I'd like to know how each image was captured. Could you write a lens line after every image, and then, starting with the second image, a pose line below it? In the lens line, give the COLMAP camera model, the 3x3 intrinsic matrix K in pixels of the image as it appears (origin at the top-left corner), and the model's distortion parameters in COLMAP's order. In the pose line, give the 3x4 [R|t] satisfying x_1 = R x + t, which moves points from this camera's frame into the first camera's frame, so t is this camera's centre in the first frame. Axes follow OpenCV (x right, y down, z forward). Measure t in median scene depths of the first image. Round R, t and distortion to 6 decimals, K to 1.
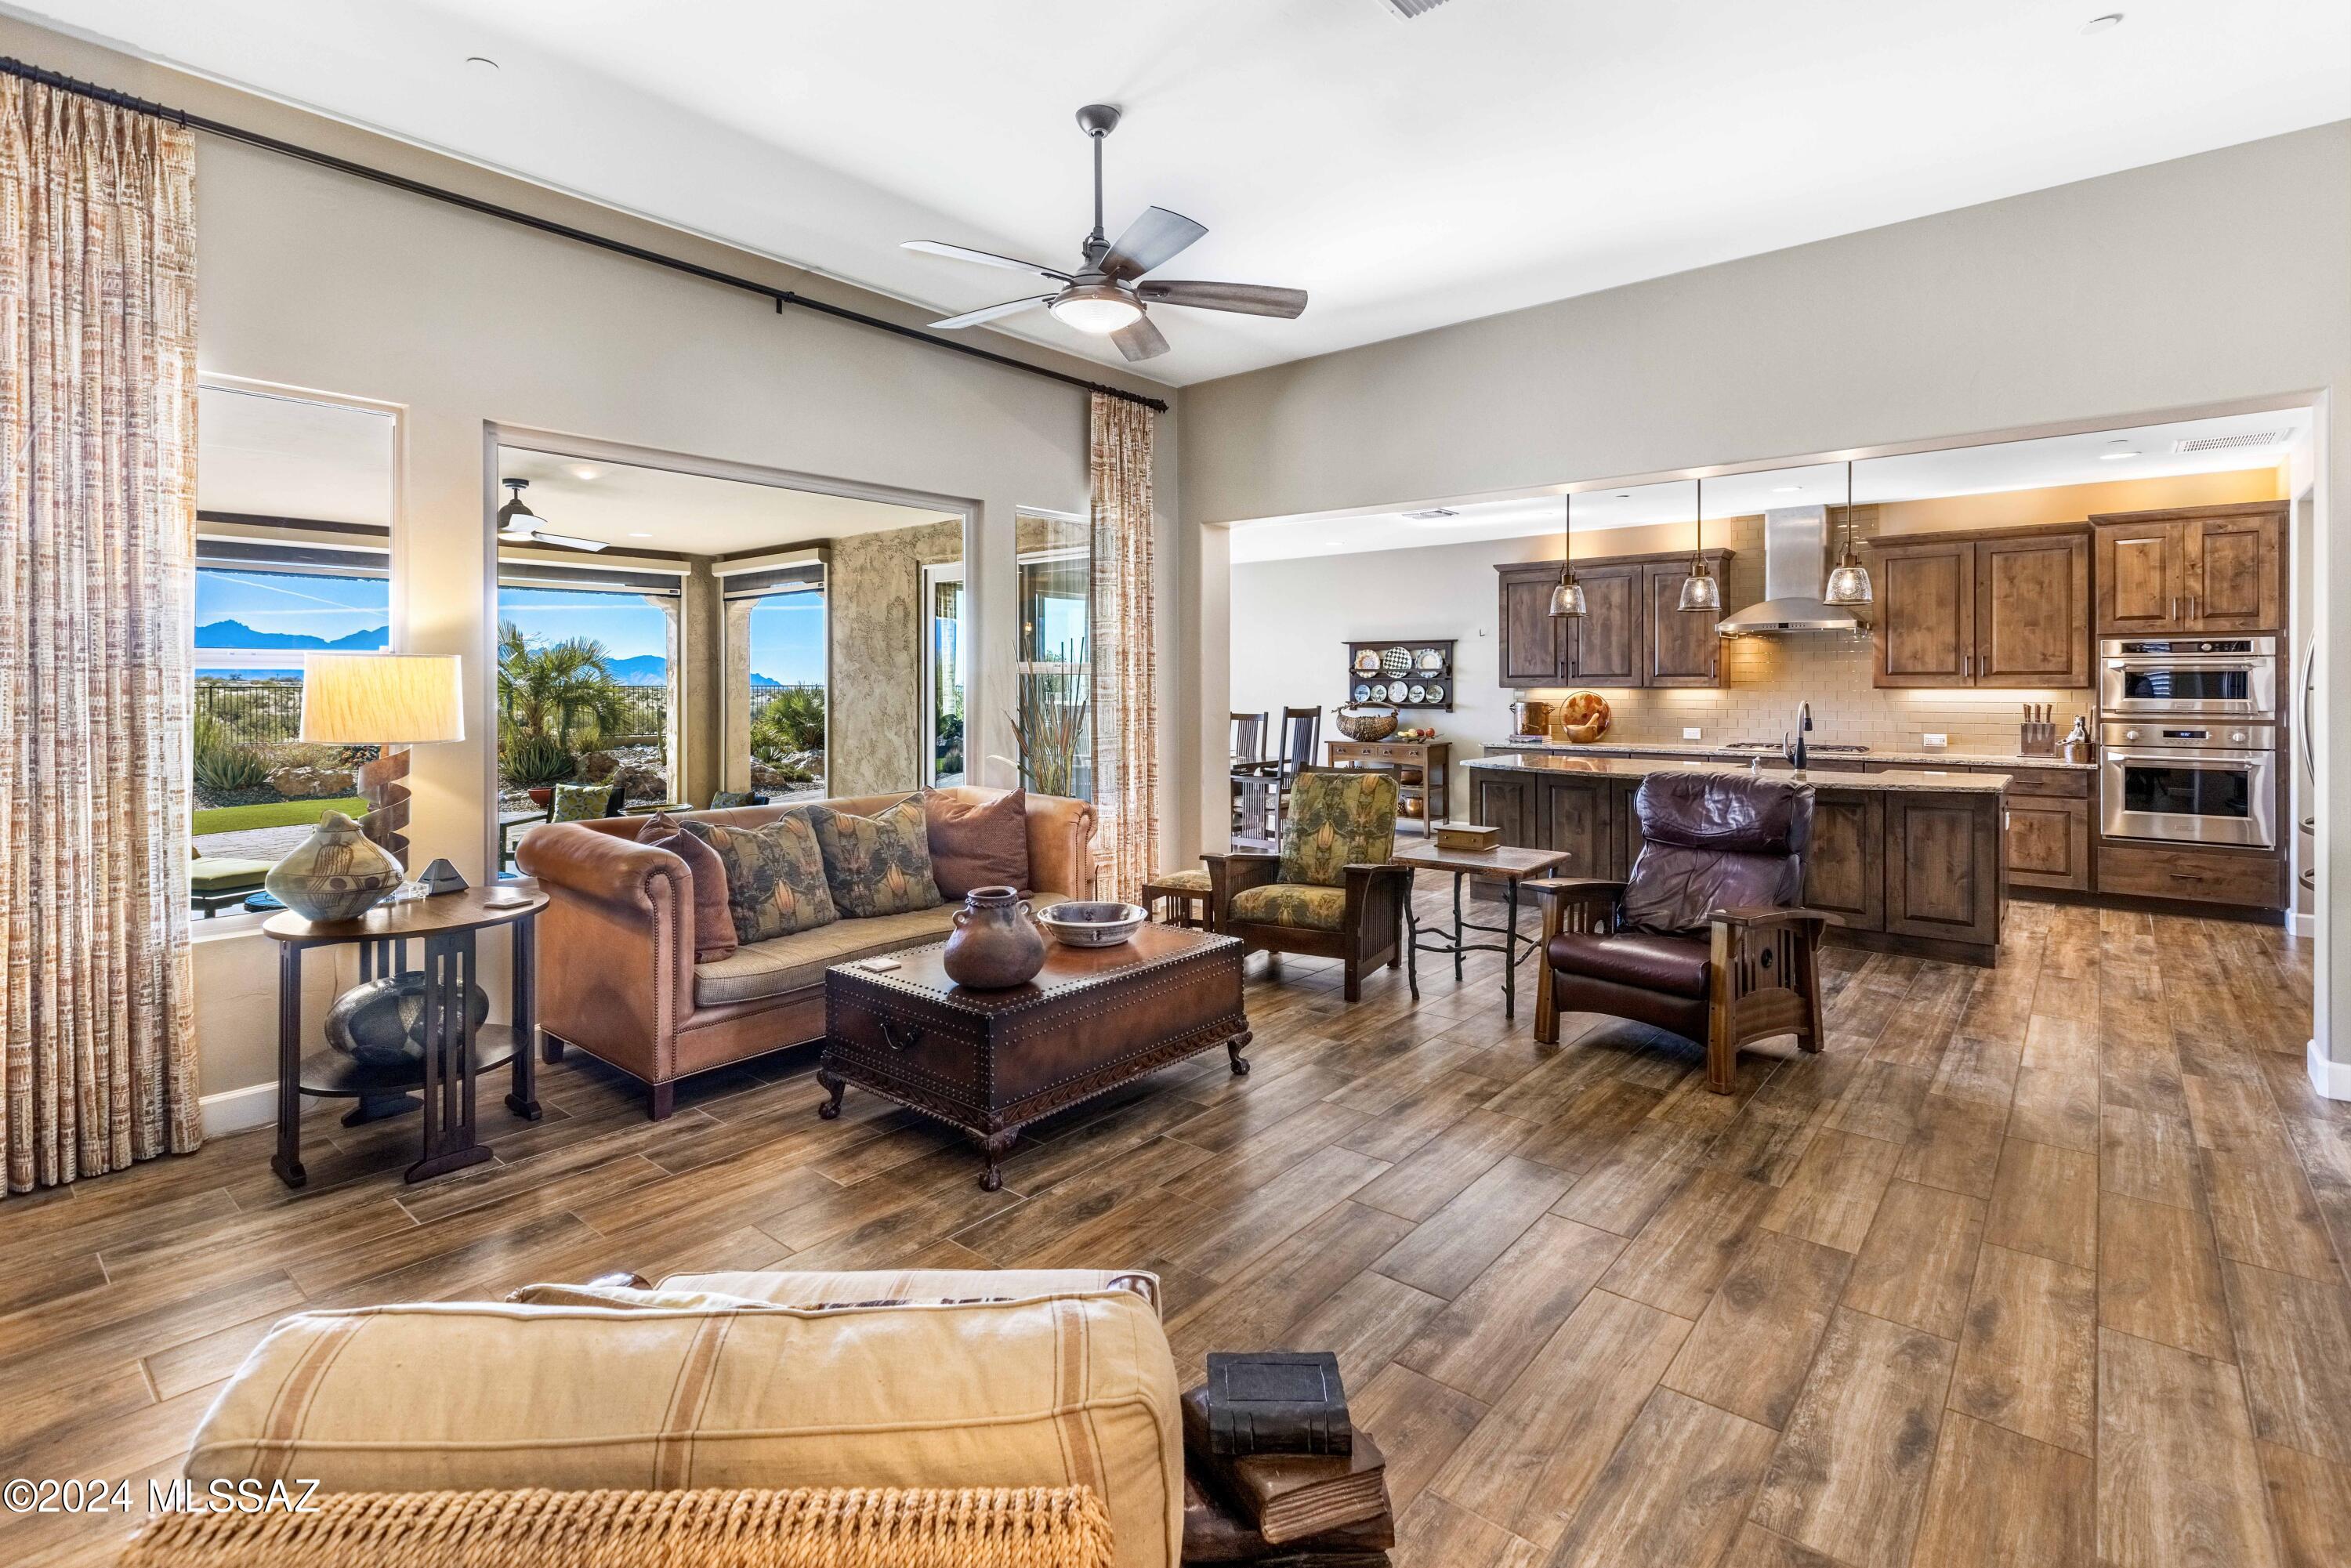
lens RADIAL K [[1107.1, 0, 1144.6], [0, 1107.1, 680.2], [0, 0, 1]] dist [0.003466, 0.000755]
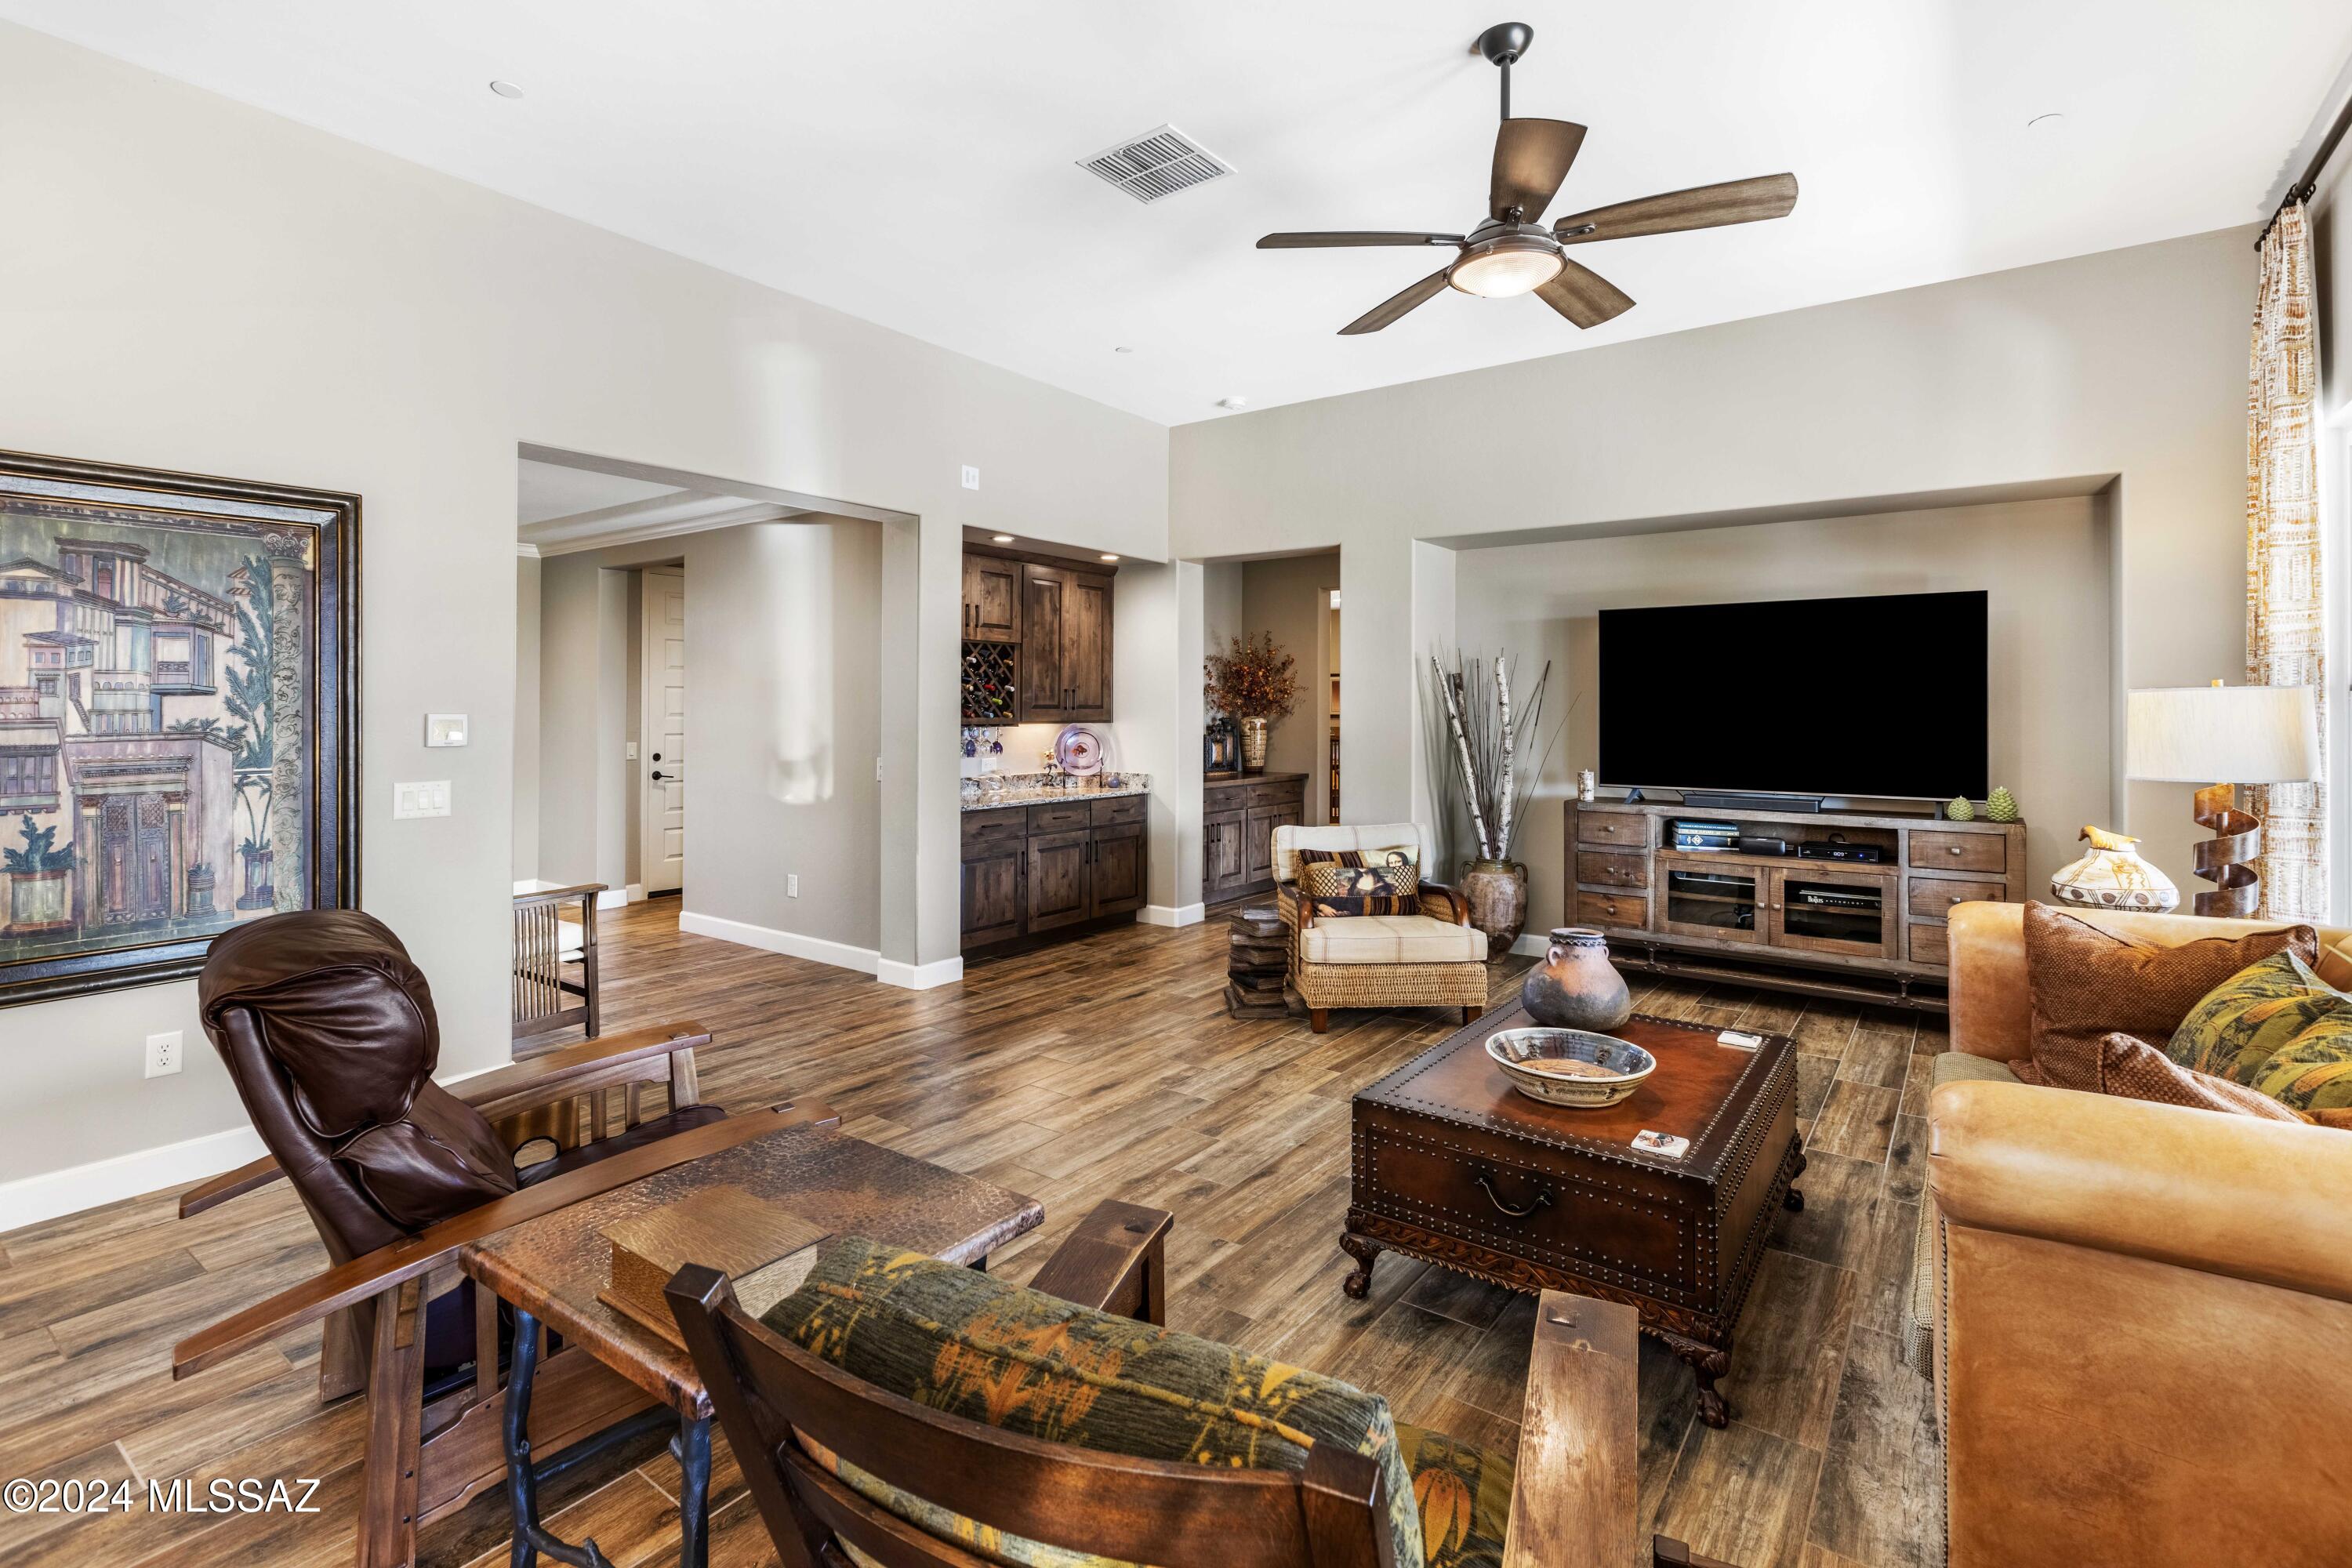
lens RADIAL K [[1090.2, 0, 1167.1], [0, 1090.2, 704.5], [0, 0, 1]] dist [0.004165, 0.000399]
pose [[-0.997016, -0.001945, -0.077173, 0.158412], [-0.001294, 0.999963, -0.008479, 0.000259], [0.077186, -0.008353, -0.996982, 1.035366]]
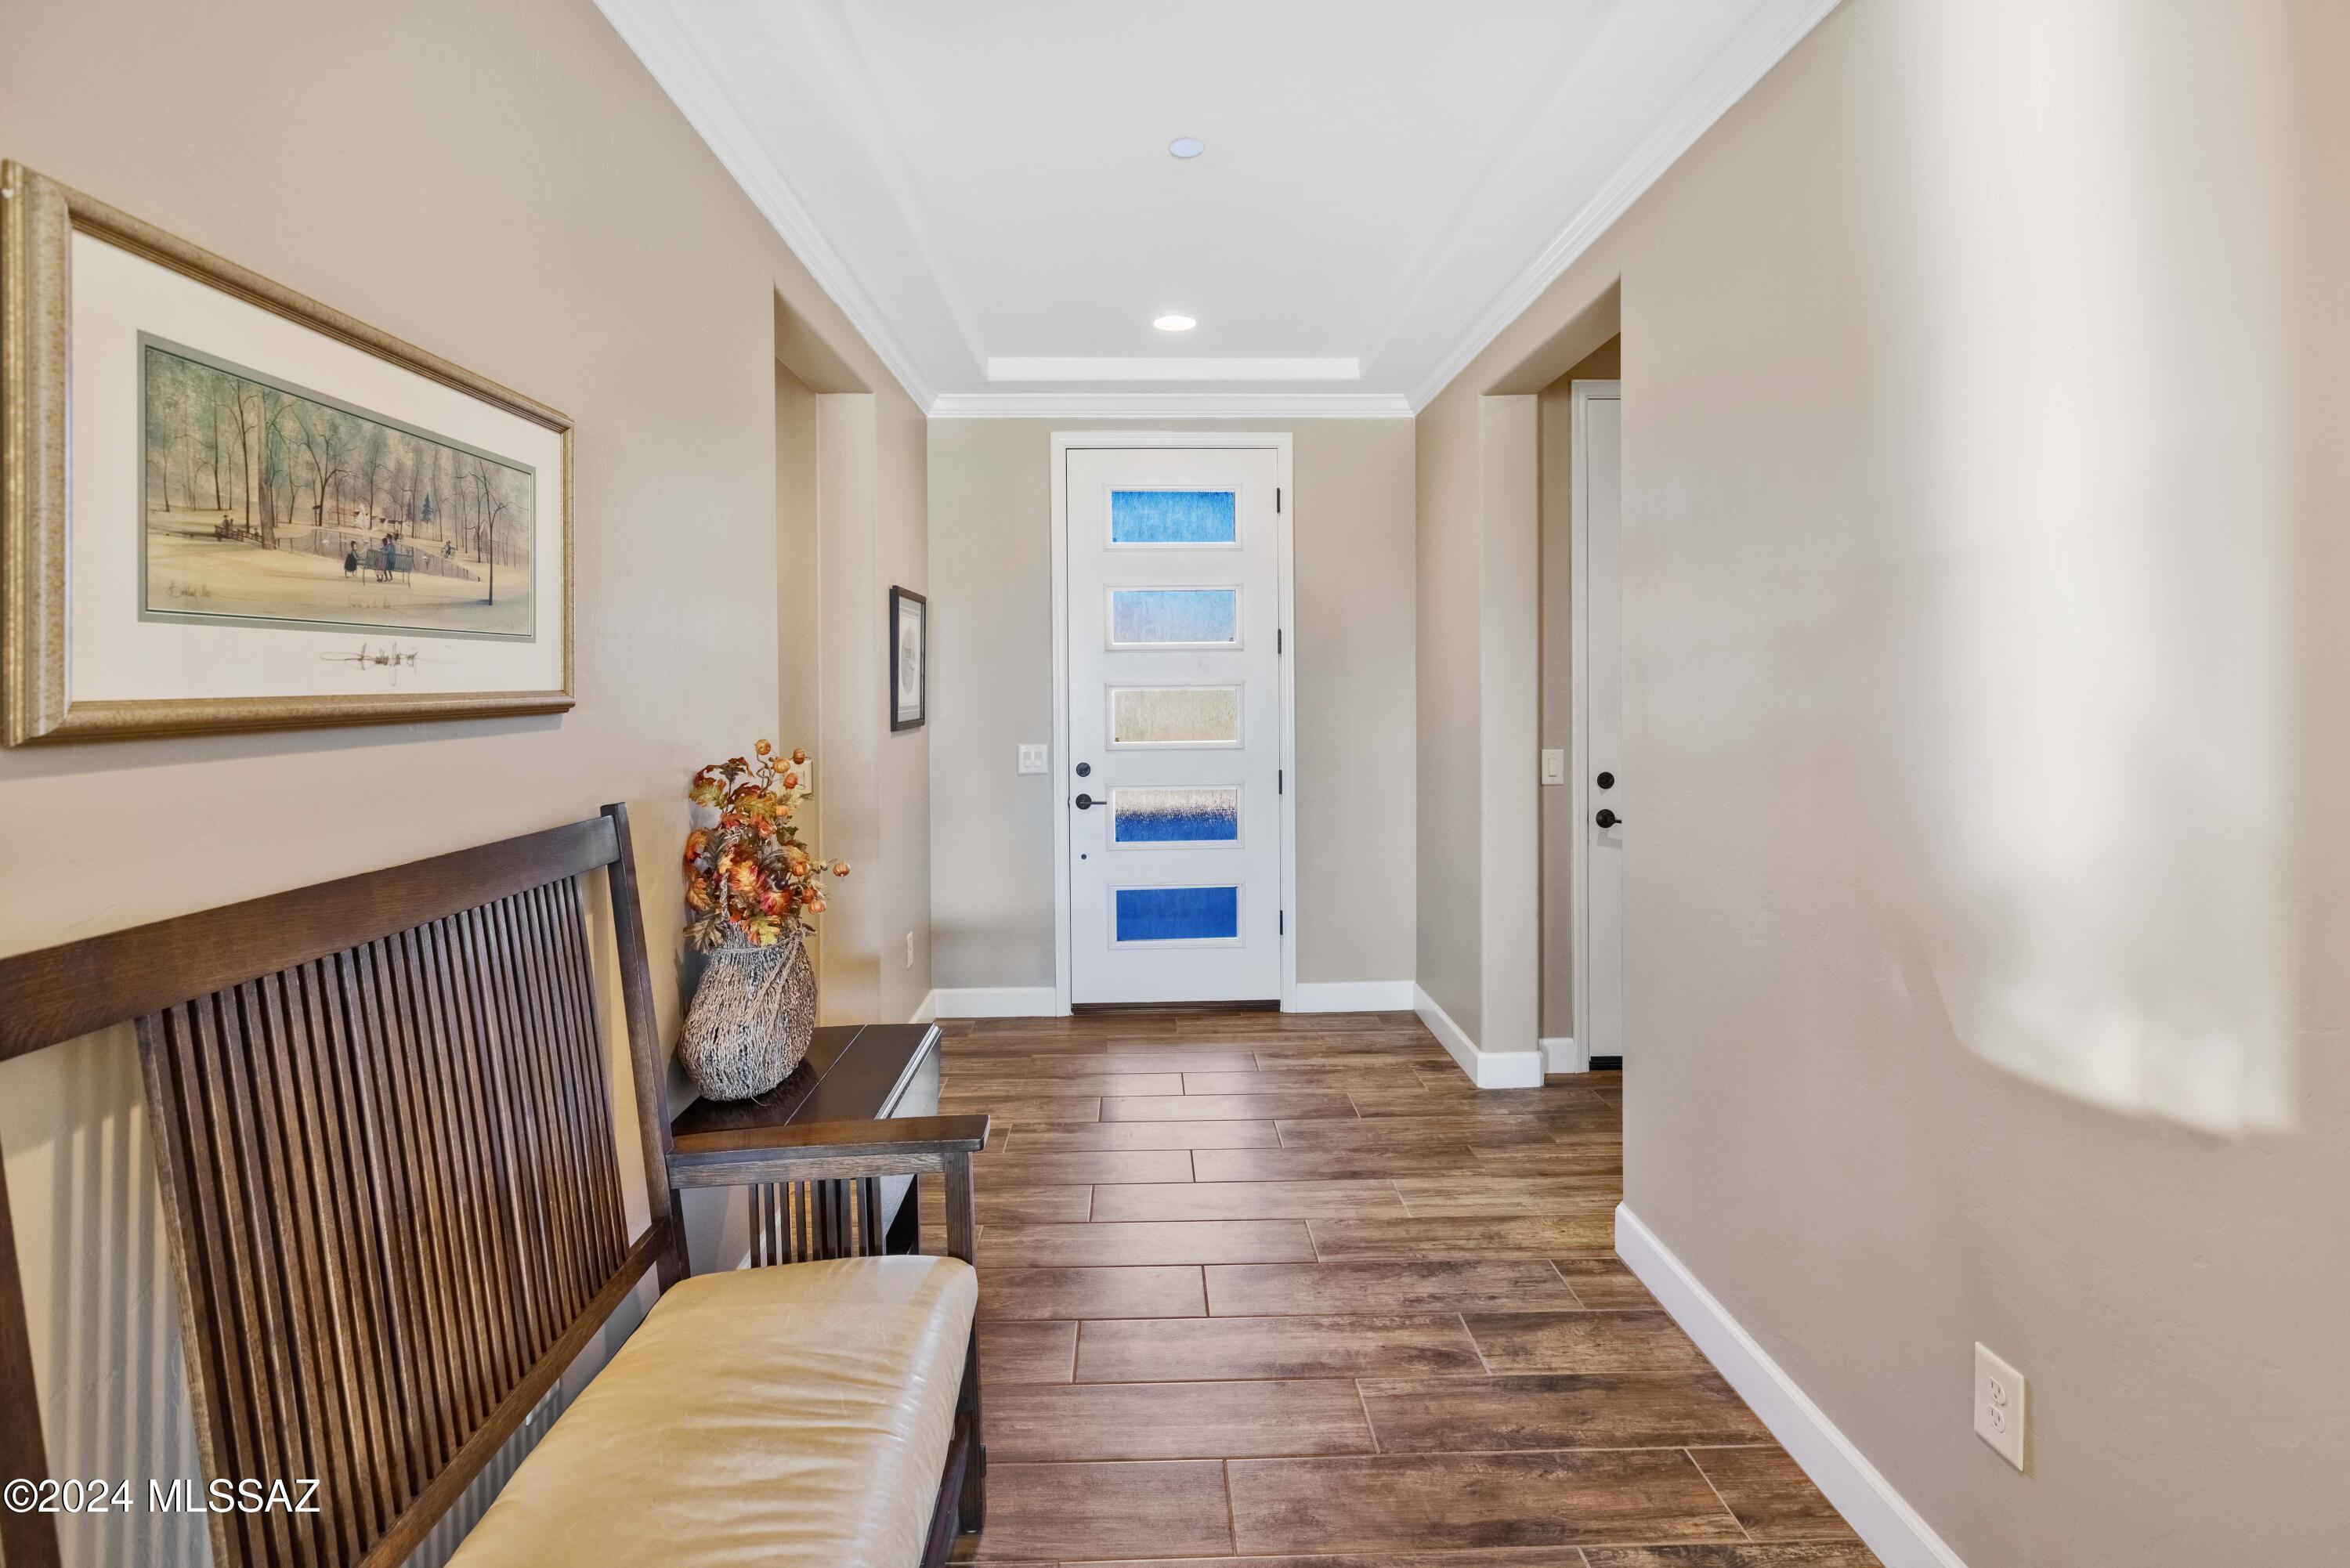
lens RADIAL K [[1089.2, 0, 1166.1], [0, 1089.2, 704.6], [0, 0, 1]] dist [0.004165, 0.000399]
pose [[-0.674974, -0.003624, 0.737833, 0.366887], [0.005283, 0.999939, 0.009745, 0.001042], [-0.737823, 0.010476, -0.674913, 0.315055]]
